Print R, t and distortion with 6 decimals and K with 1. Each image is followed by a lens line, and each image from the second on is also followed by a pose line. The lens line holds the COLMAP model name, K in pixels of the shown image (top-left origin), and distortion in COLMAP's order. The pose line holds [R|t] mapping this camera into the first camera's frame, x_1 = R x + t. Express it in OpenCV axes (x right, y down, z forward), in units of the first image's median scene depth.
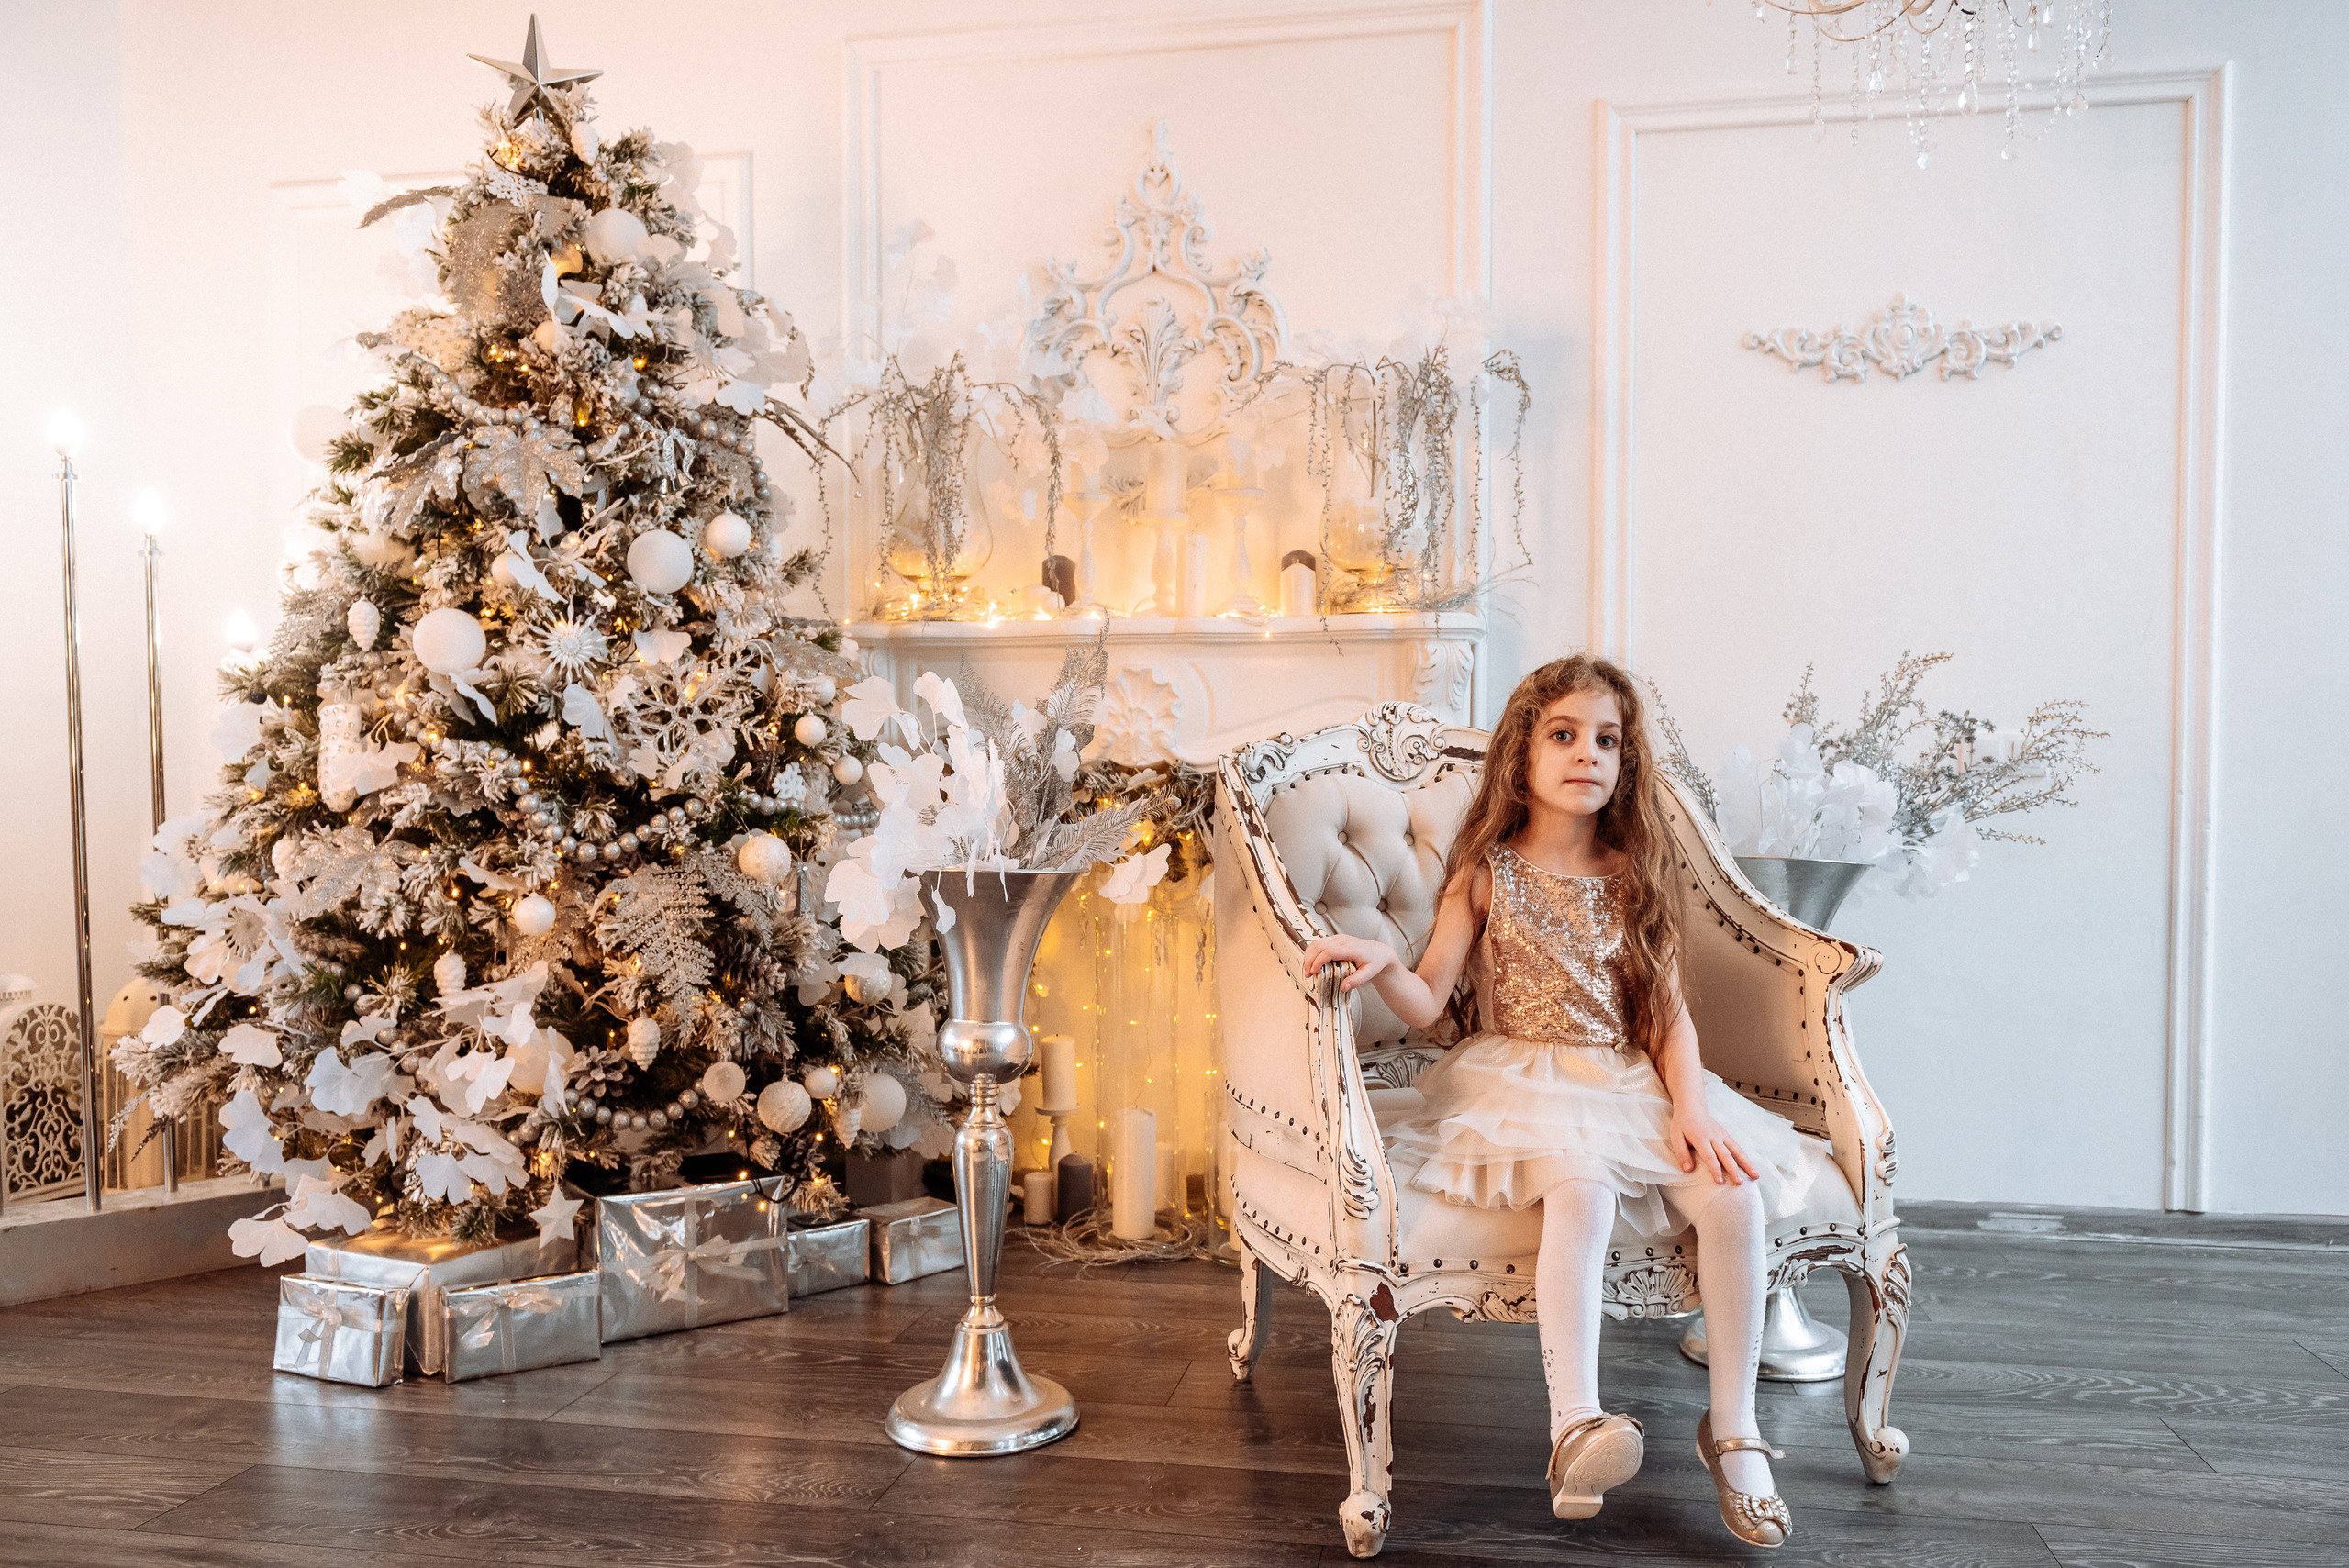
lens RADIAL K [[1613.9, 0, 1194.4], [0, 1613.9, 790.6], [0, 0, 1]] dist [0.004776, -0.004920]
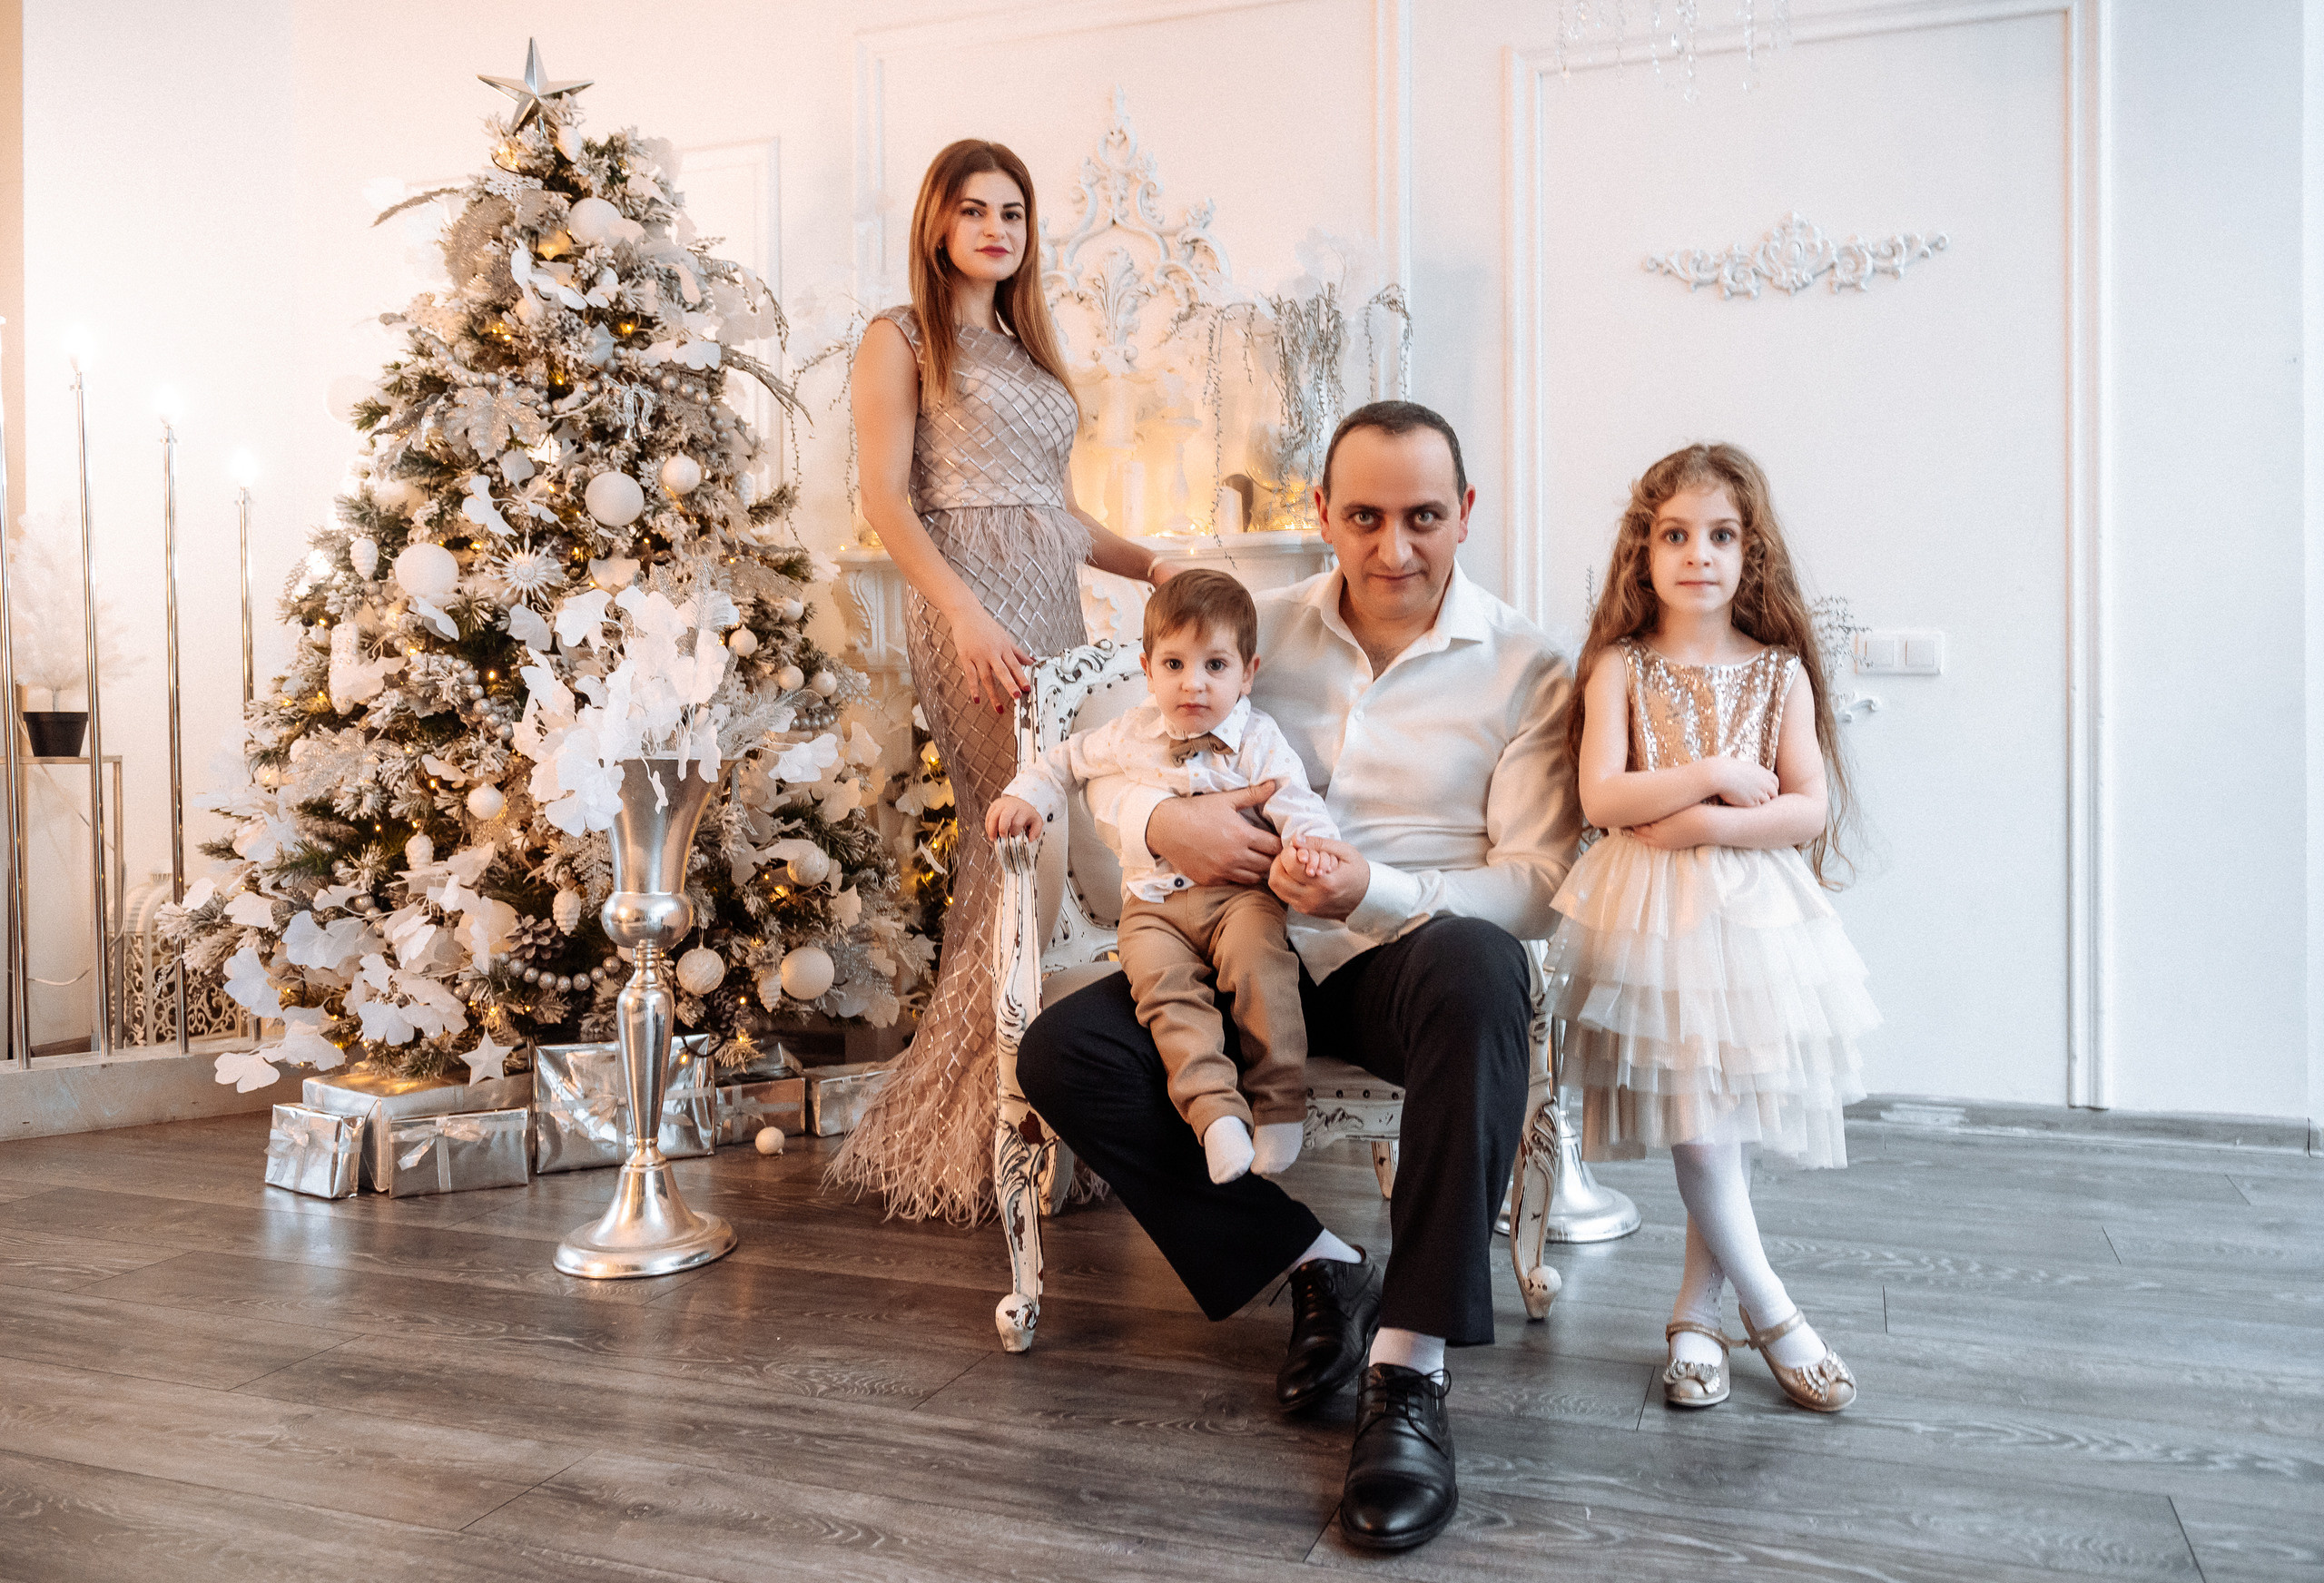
lens RADIAL K [[1545.7, 0, 1162.6], [0, 1545.7, 663.1], [0, 0, 1]] dist [0.002308, -0.003683]
pose [[0.990567, -0.010565, -0.136620, 0.207308], [0.006630, 0.999551, -0.029226, 0.010996], [0.136868, 0.028045, 0.990192, -0.041041]]
